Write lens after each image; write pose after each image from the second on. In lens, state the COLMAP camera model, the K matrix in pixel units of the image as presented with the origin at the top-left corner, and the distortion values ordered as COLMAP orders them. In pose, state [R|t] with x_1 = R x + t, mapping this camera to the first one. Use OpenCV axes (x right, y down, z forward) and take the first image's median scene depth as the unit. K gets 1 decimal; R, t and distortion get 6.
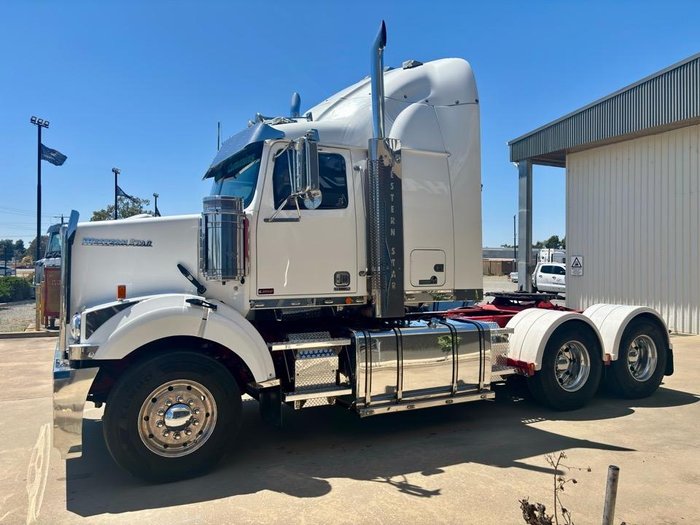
lens RADIAL K [[526.9, 0, 347.3], [0, 526.9, 264.7], [0, 0, 1]] dist [0.047120, -0.050533]
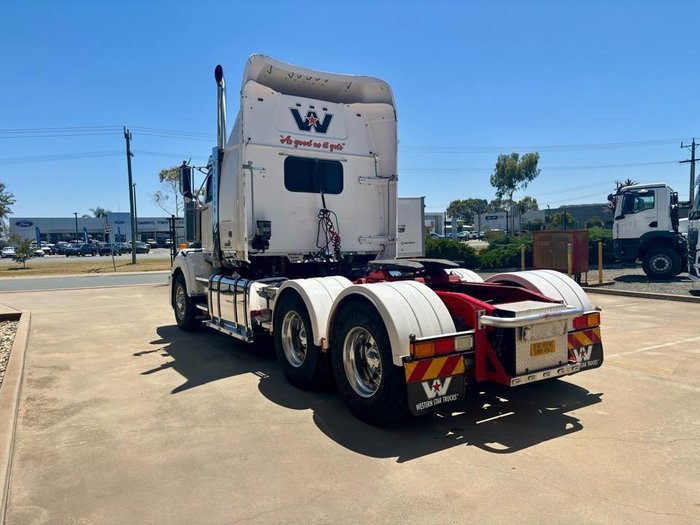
lens RADIAL K [[525.4, 0, 353.5], [0, 525.4, 266.0], [0, 0, 1]] dist [0.056434, -0.066916]
pose [[0.089025, 0.049690, -0.994789, 1.646139], [0.027294, 0.998258, 0.052306, 0.027297], [0.995655, -0.031809, 0.087513, 1.275157]]
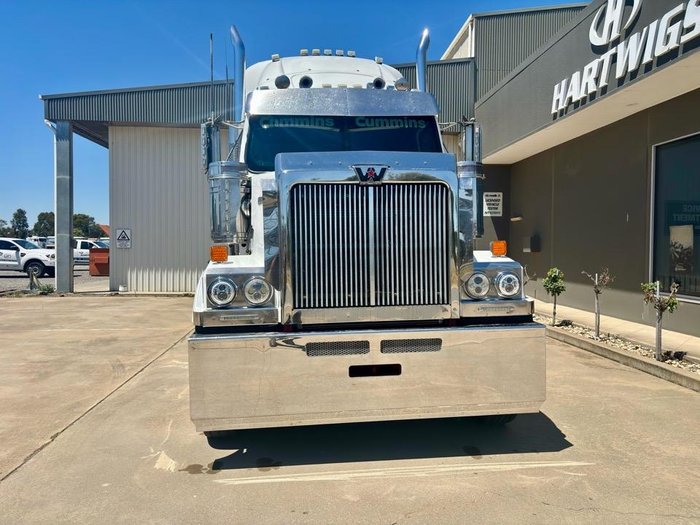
lens RADIAL K [[524.1, 0, 353.8], [0, 524.1, 261.6], [0, 0, 1]] dist [0.056836, -0.061673]
pose [[0.353058, -0.028623, 0.935163, -1.199308], [-0.003999, 0.999477, 0.032102, 0.037958], [-0.935593, -0.015074, 0.352759, 0.740363]]
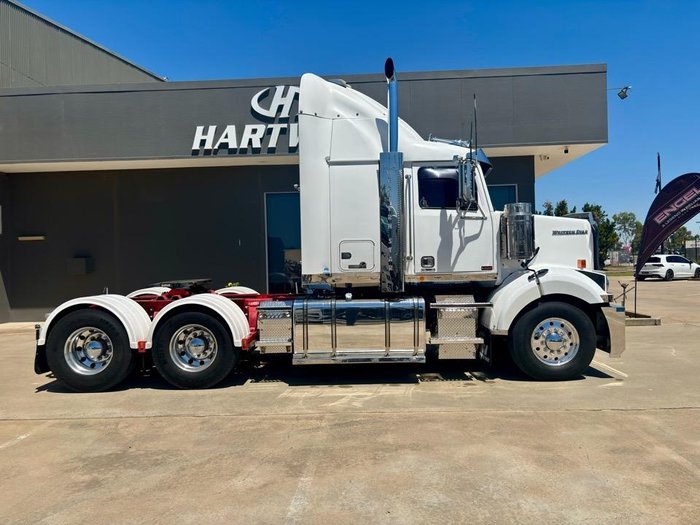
lens RADIAL K [[526.9, 0, 347.3], [0, 526.9, 264.7], [0, 0, 1]] dist [0.047120, -0.050533]
pose [[-0.878142, 0.015071, 0.478164, -0.665980], [0.022914, 0.999682, 0.010572, 0.027135], [-0.477852, 0.020240, -0.878207, 2.646393]]
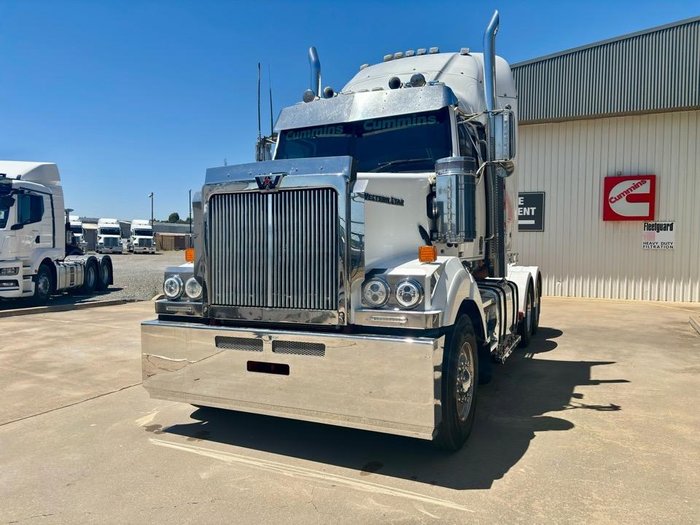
lens RADIAL K [[526.9, 0, 350.0], [0, 526.9, 262.5], [0, 0, 1]] dist [0.039062, -0.035070]
pose [[0.792762, -0.015818, 0.609326, -0.893554], [-0.009711, 0.999209, 0.038575, 0.026874], [-0.609454, -0.036498, 0.791981, 0.295732]]
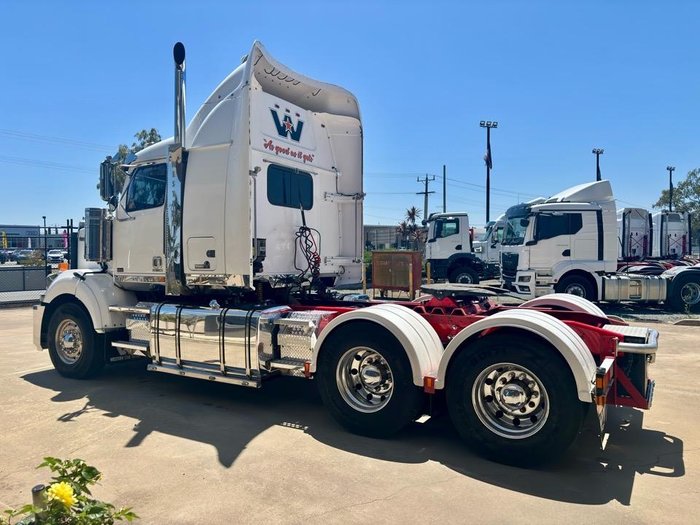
lens RADIAL K [[526.9, 0, 347.3], [0, 526.9, 264.7], [0, 0, 1]] dist [0.047120, -0.050533]
pose [[0.528626, 0.019833, -0.848623, 1.324874], [0.008726, 0.999547, 0.028796, -0.000416], [0.848810, -0.022628, 0.528213, 0.711985]]
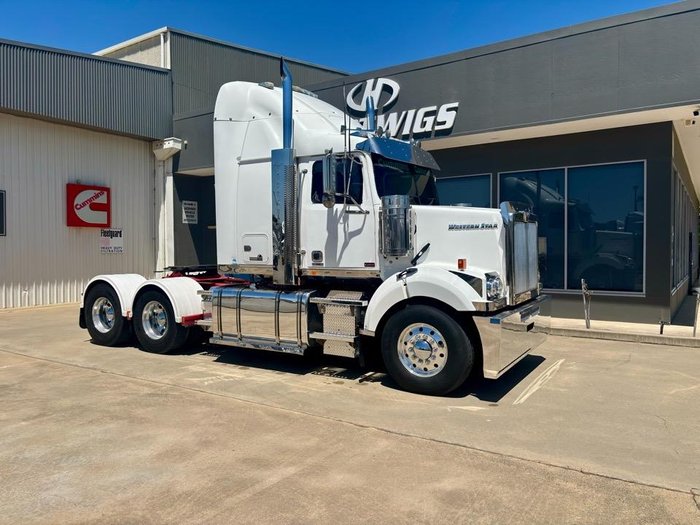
lens RADIAL K [[525.4, 0, 353.5], [0, 525.4, 266.0], [0, 0, 1]] dist [0.056434, -0.066916]
pose [[-0.508232, -0.029355, 0.860720, -1.401491], [0.001926, 0.999378, 0.035222, 0.016693], [-0.861218, 0.019559, -0.507859, 1.972879]]
